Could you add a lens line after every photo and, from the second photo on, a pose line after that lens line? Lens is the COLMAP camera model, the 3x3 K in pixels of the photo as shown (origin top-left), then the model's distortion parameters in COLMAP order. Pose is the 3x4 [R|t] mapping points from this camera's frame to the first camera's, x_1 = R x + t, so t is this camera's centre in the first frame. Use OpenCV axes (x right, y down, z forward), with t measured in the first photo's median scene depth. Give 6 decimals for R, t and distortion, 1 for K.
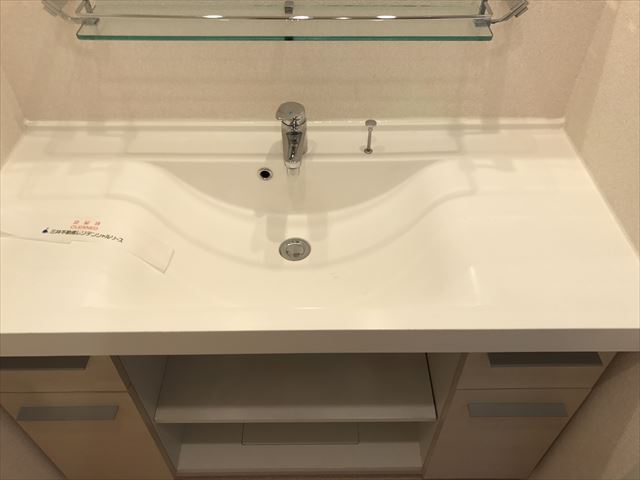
lens RADIAL K [[519.8, 0, 321.2], [0, 519.8, 241.9], [0, 0, 1]] dist [0.001592, 0.002809]
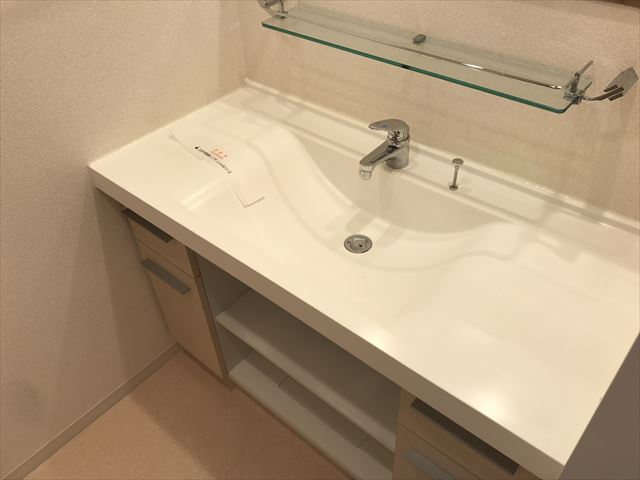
lens RADIAL K [[519.8, 0, 320.4], [0, 519.8, 237.6], [0, 0, 1]] dist [0.001592, 0.002809]
pose [[0.756918, 0.410750, -0.508291, 0.464113], [-0.439402, 0.895605, 0.069406, -0.040831], [0.483736, 0.170809, 0.858384, -0.007874]]
